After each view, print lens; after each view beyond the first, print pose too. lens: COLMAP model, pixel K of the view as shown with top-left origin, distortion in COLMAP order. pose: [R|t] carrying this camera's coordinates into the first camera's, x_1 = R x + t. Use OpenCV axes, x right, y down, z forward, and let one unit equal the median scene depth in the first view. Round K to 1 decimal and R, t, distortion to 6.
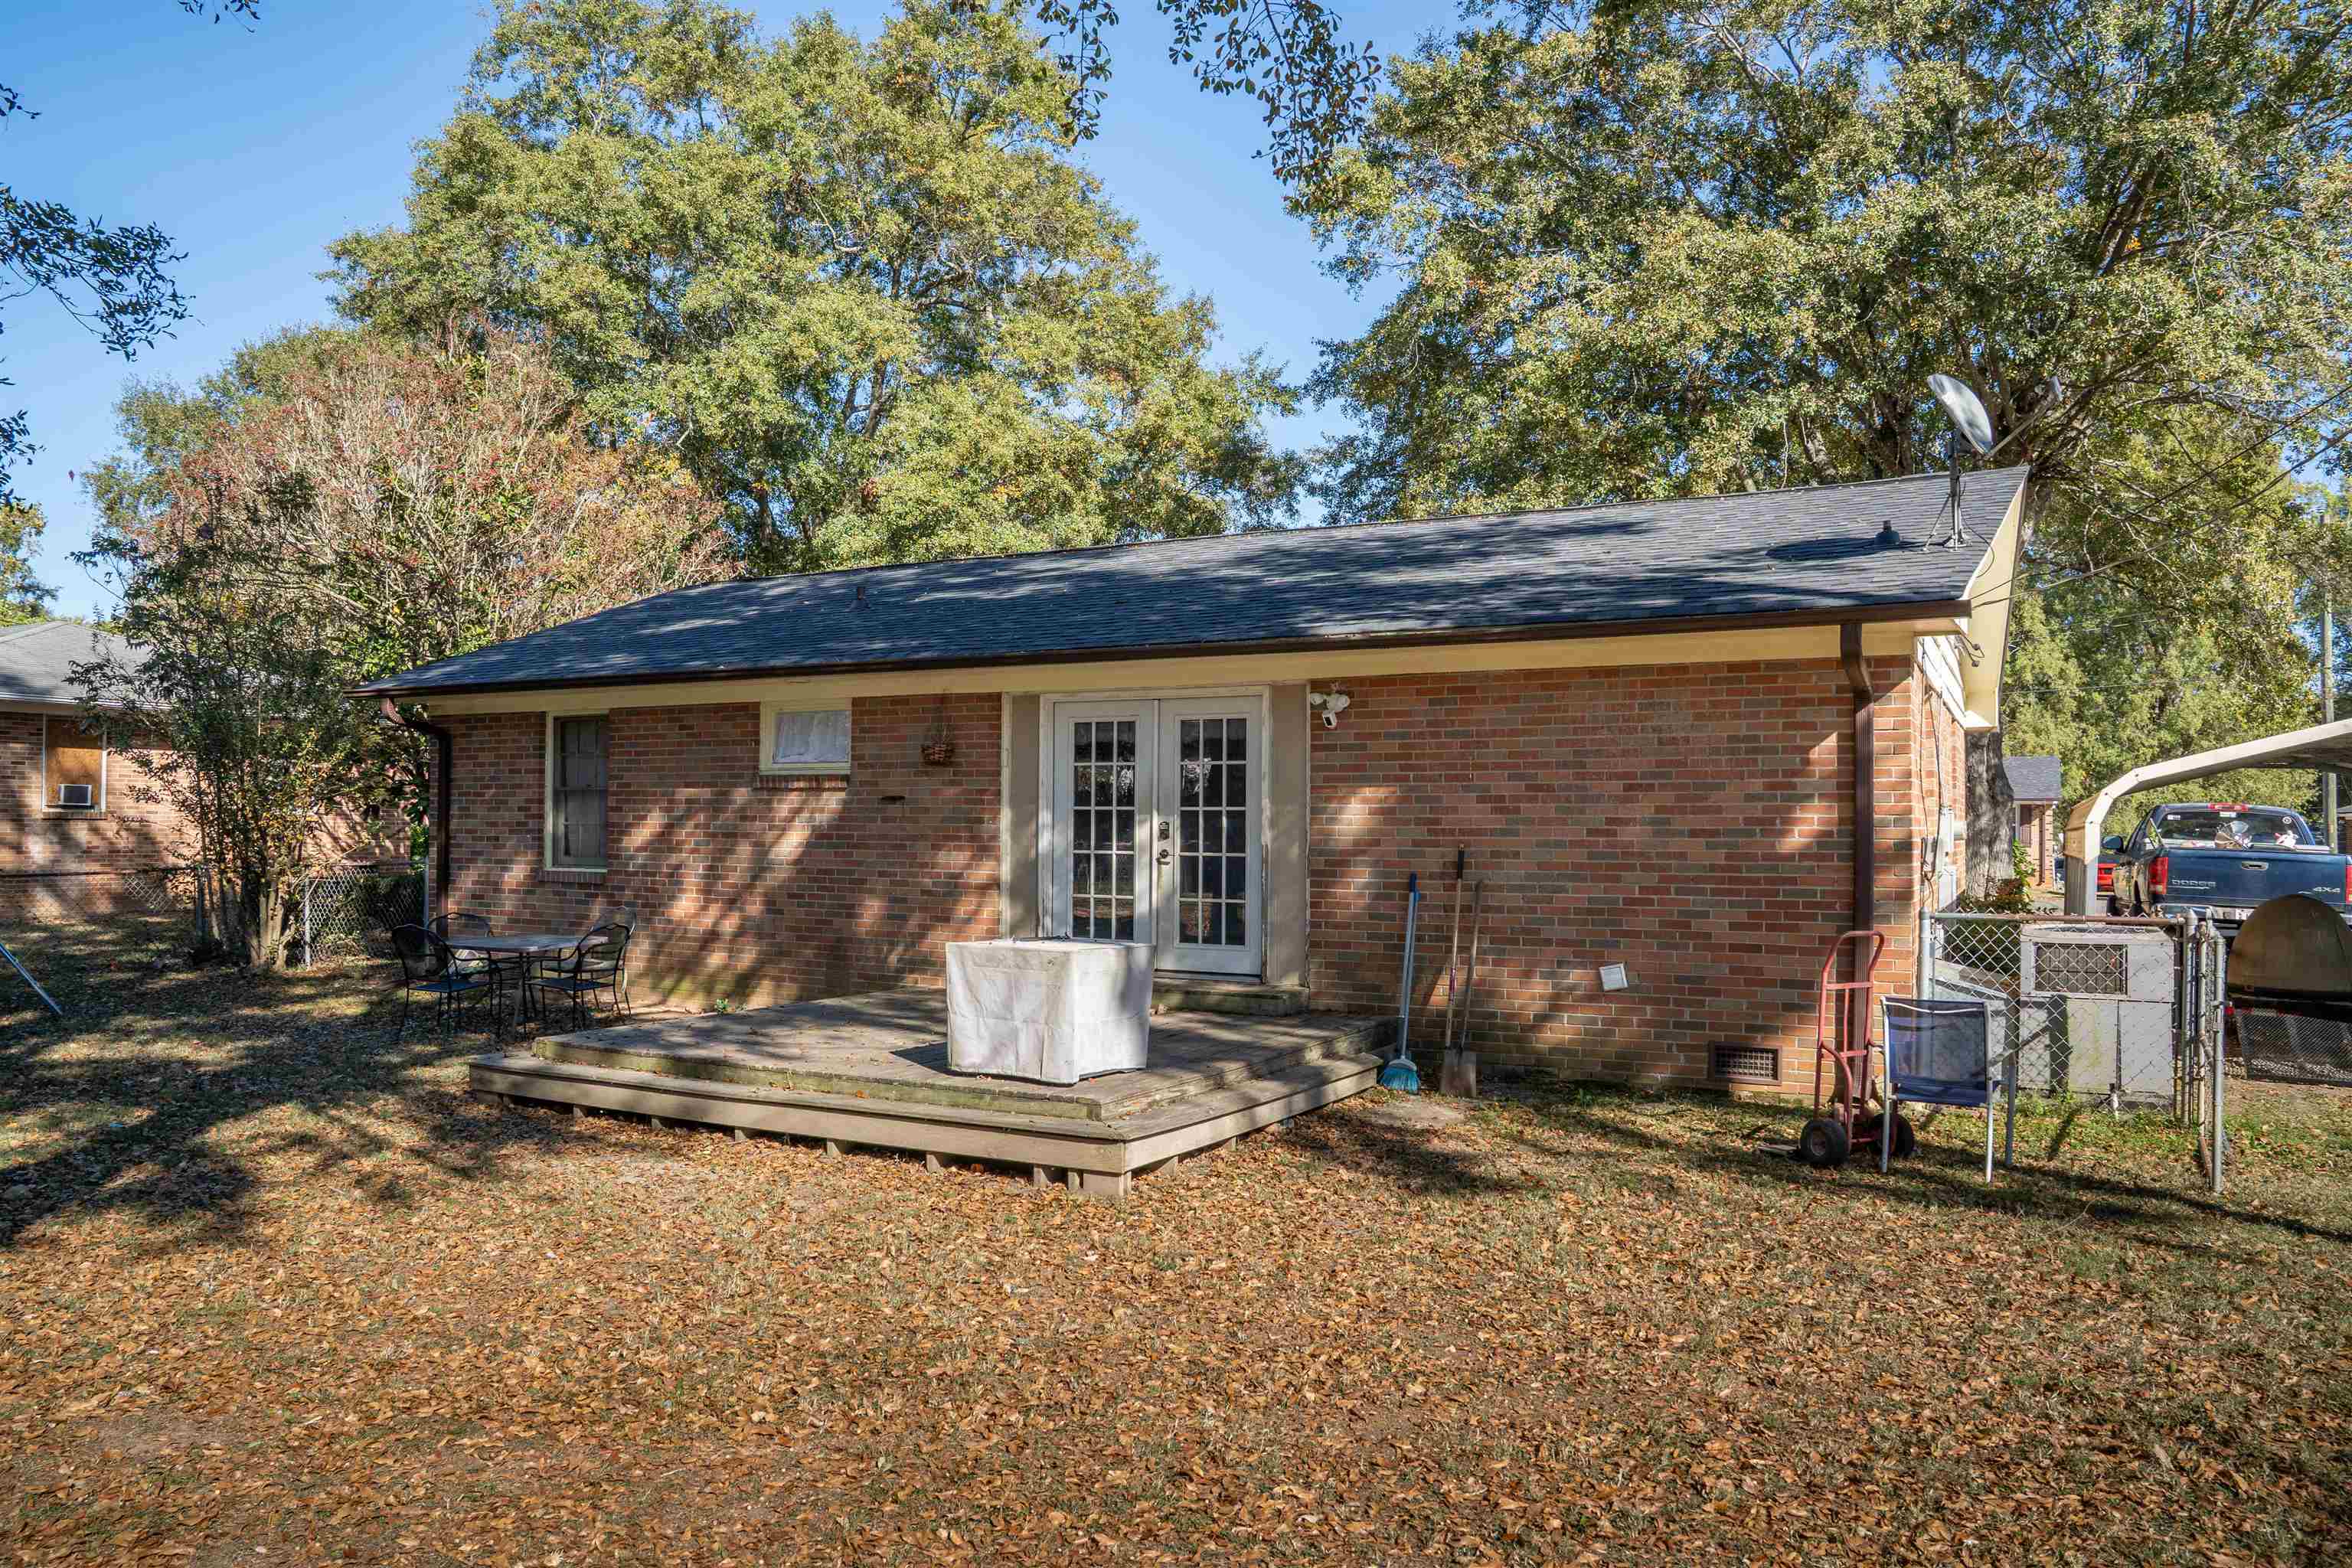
lens RADIAL K [[1602.6, 0, 1301.9], [0, 1602.6, 782.1], [0, 0, 1]] dist [-0.070884, 0.004116]
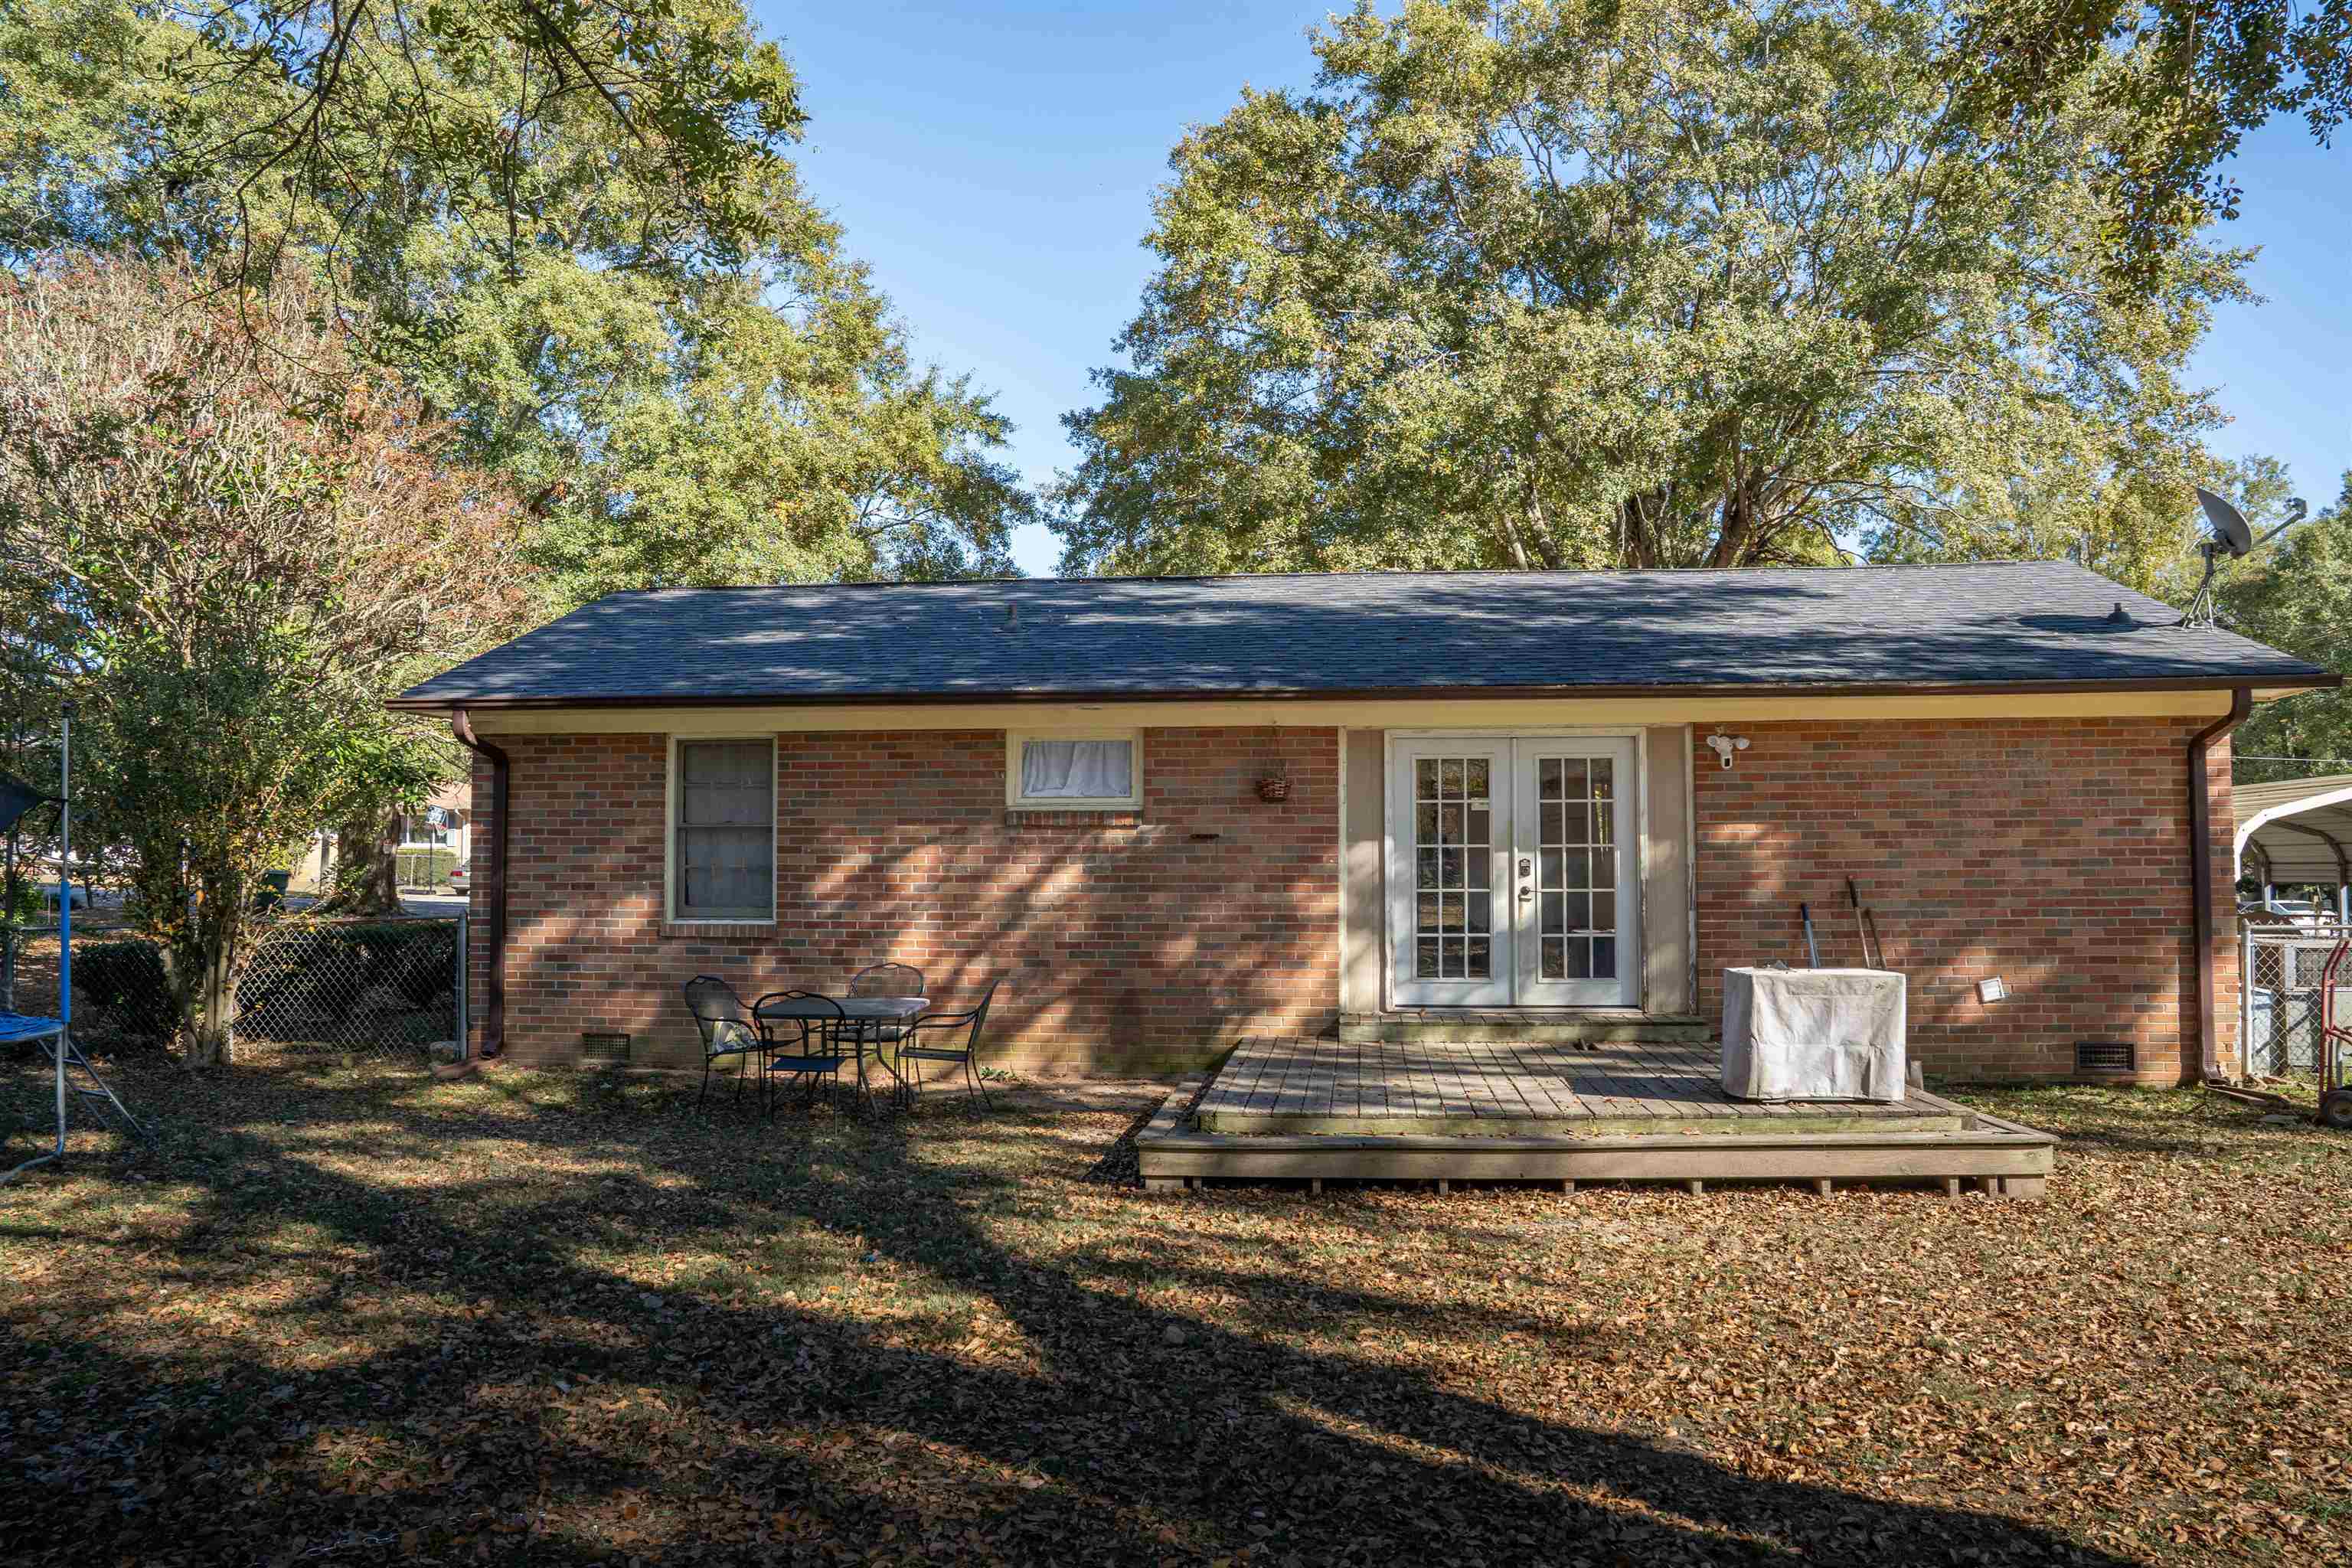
lens RADIAL K [[1629.9, 0, 1244.3], [0, 1629.9, 747.5], [0, 0, 1]] dist [-0.097057, 0.077095]
pose [[0.926628, 0.020686, 0.375409, -0.636056], [-0.001912, 0.998732, -0.050314, 0.006517], [-0.375974, 0.045904, 0.925493, 0.116104]]
